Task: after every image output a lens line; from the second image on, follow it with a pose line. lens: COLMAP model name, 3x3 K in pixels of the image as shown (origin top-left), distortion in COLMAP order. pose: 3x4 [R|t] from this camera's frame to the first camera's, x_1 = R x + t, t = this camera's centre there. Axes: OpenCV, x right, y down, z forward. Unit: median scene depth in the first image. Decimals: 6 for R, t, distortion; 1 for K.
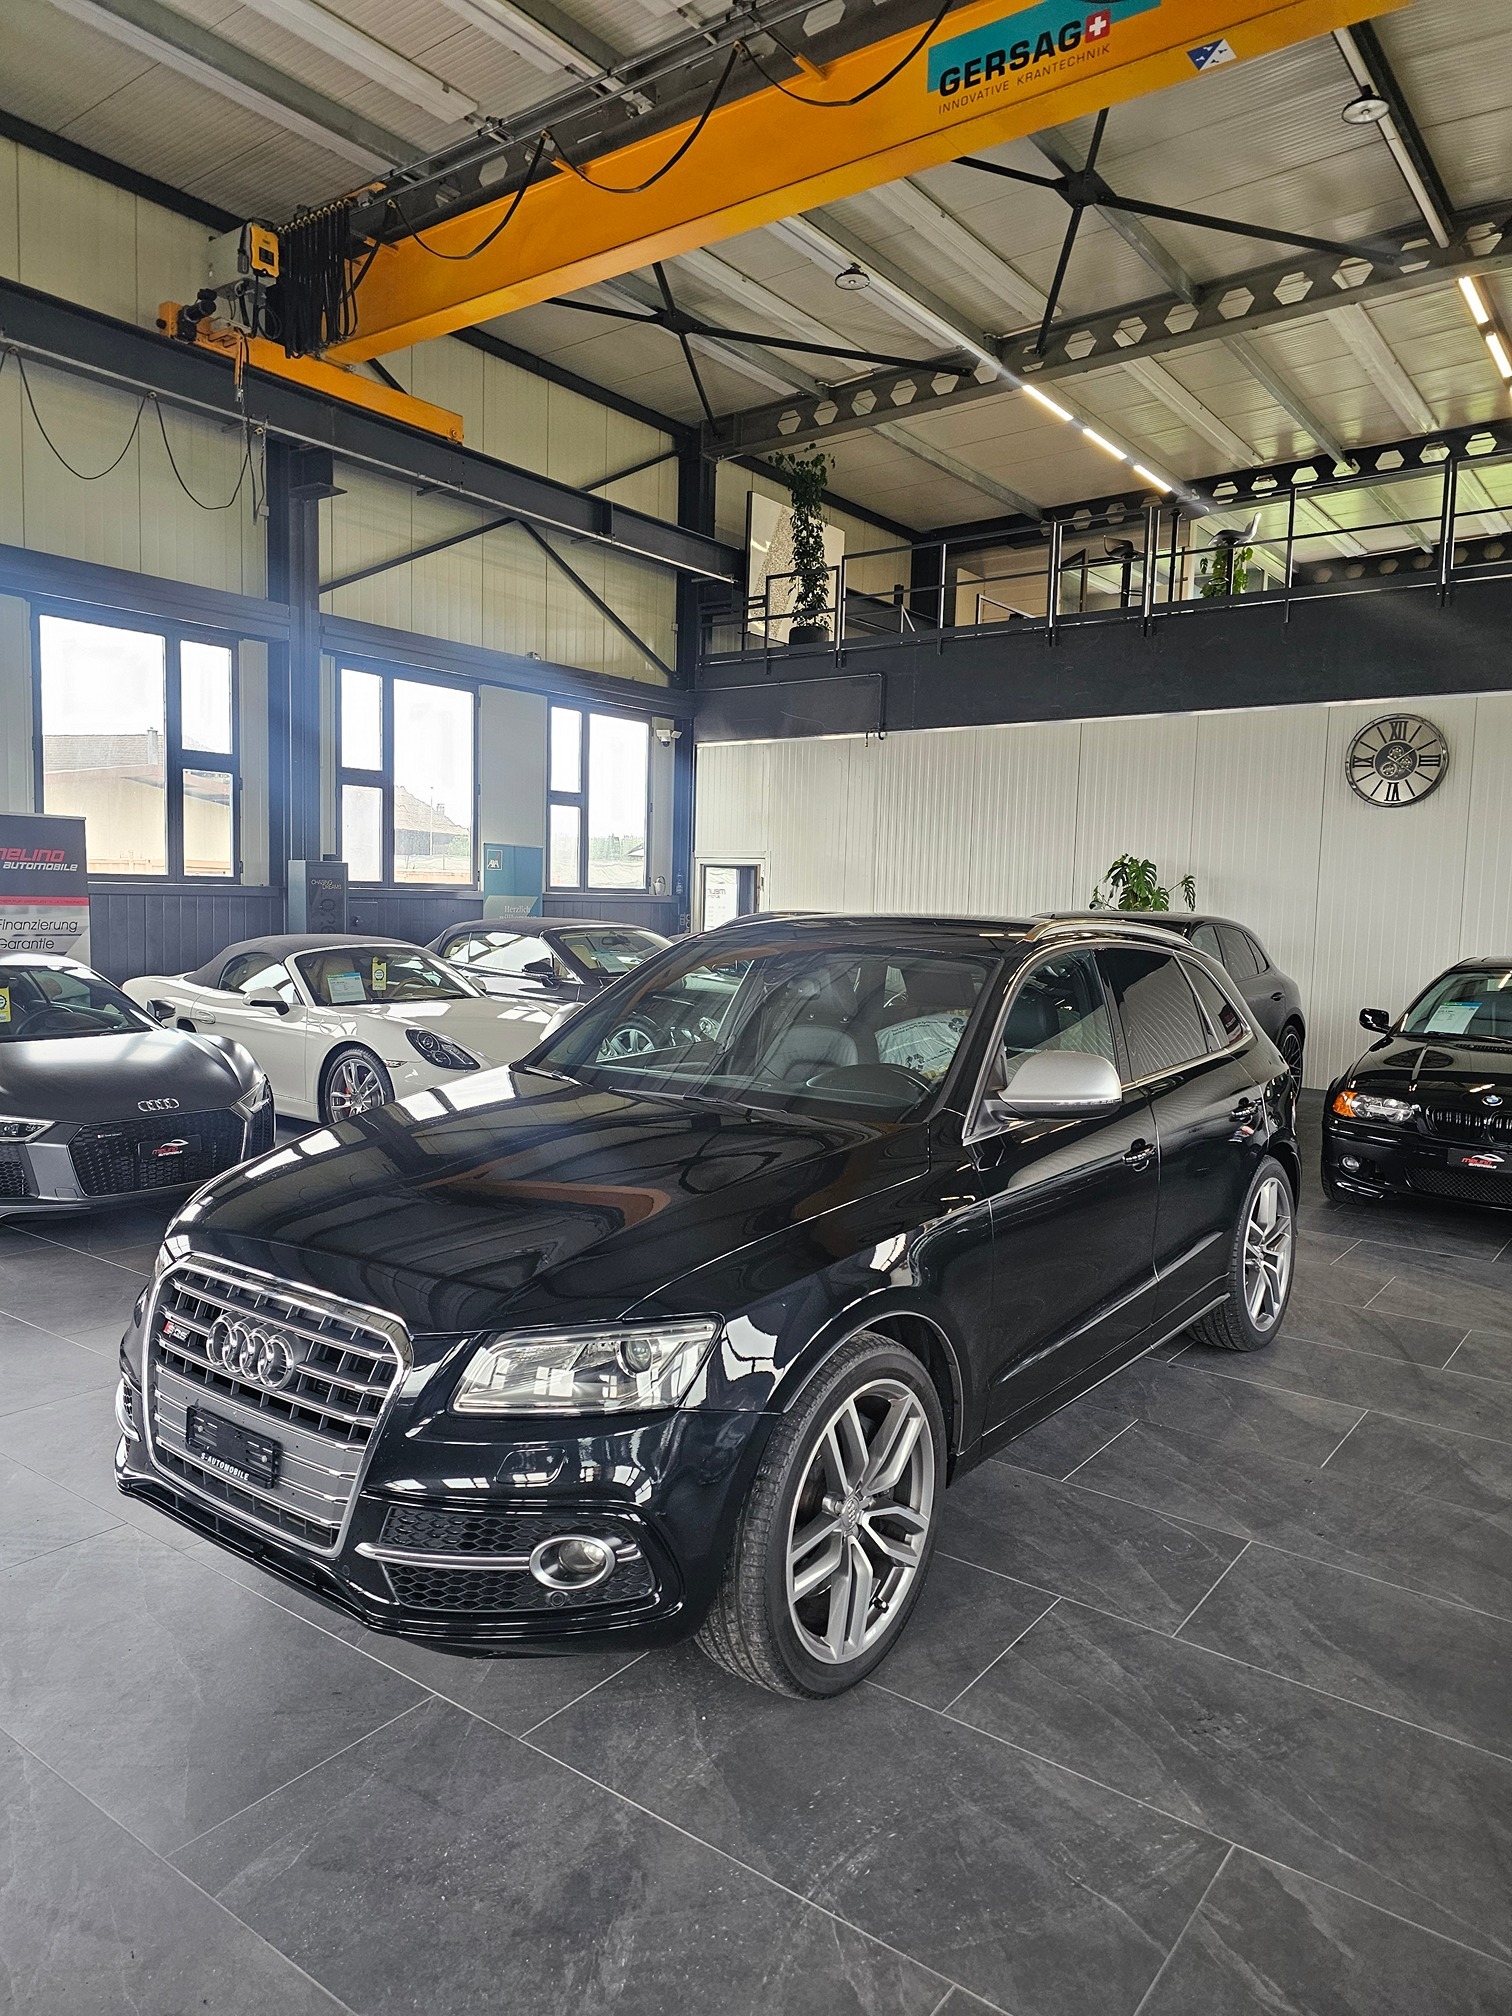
lens RADIAL K [[1305.0, 0, 729.7], [0, 1305.0, 1007.4], [0, 0, 1]] dist [0.040153, -0.027616]
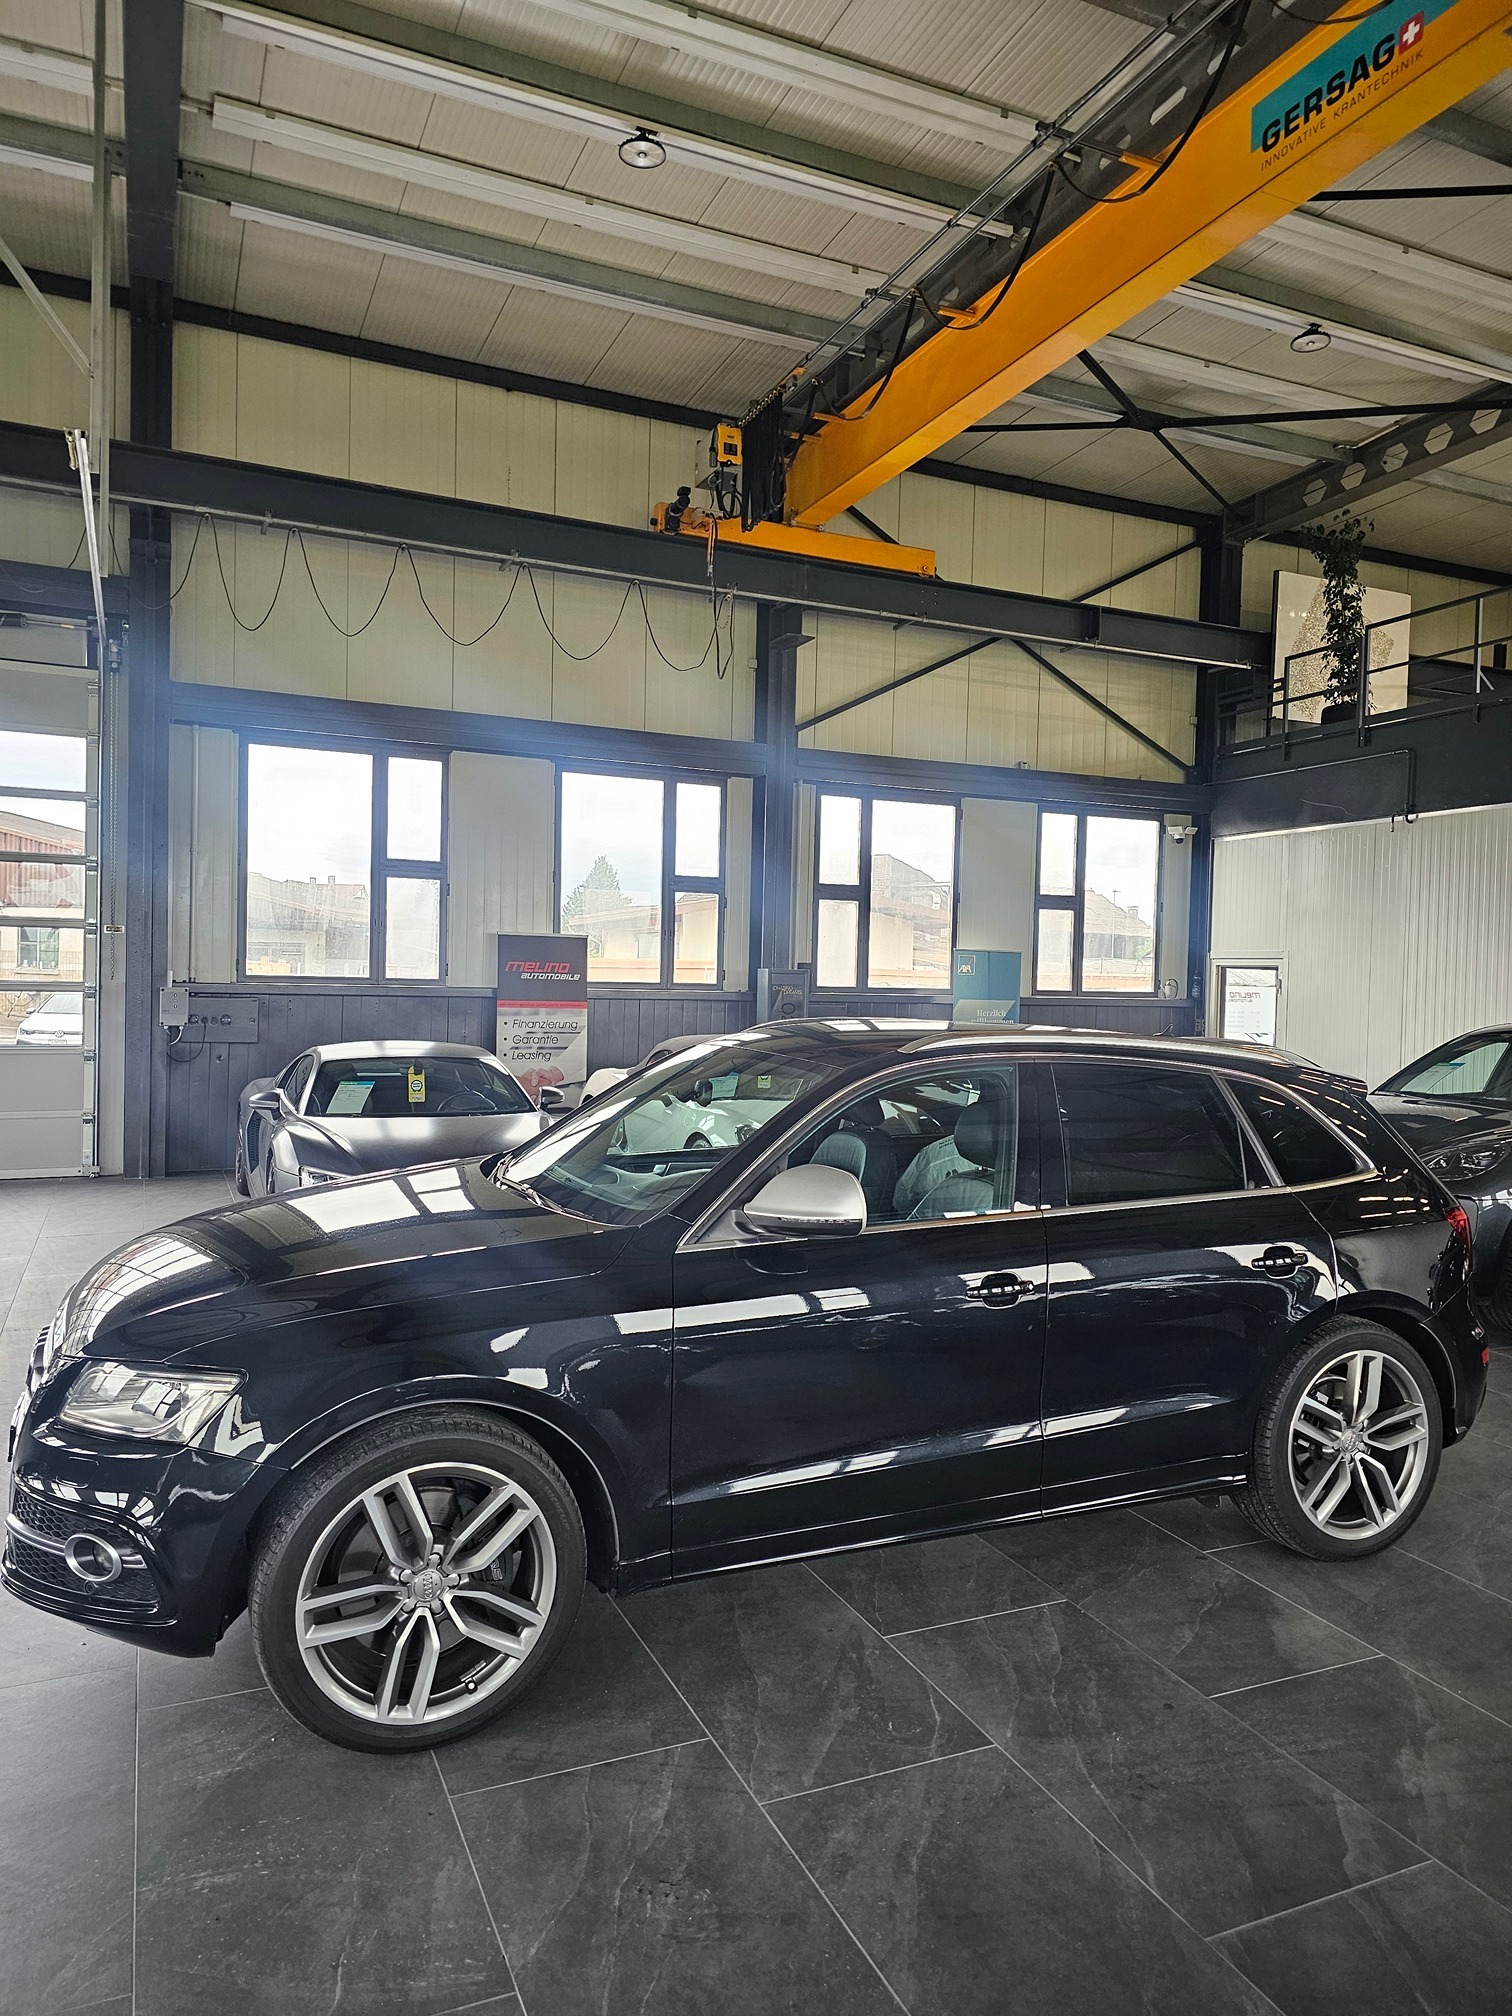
lens RADIAL K [[1305.0, 0, 771.7], [0, 1305.0, 1020.1], [0, 0, 1]] dist [0.040153, -0.027616]
pose [[0.882836, 0.009091, -0.469593, 0.194467], [-0.041125, 0.997469, -0.058006, -0.005391], [0.467877, 0.070522, 0.880975, 0.036174]]
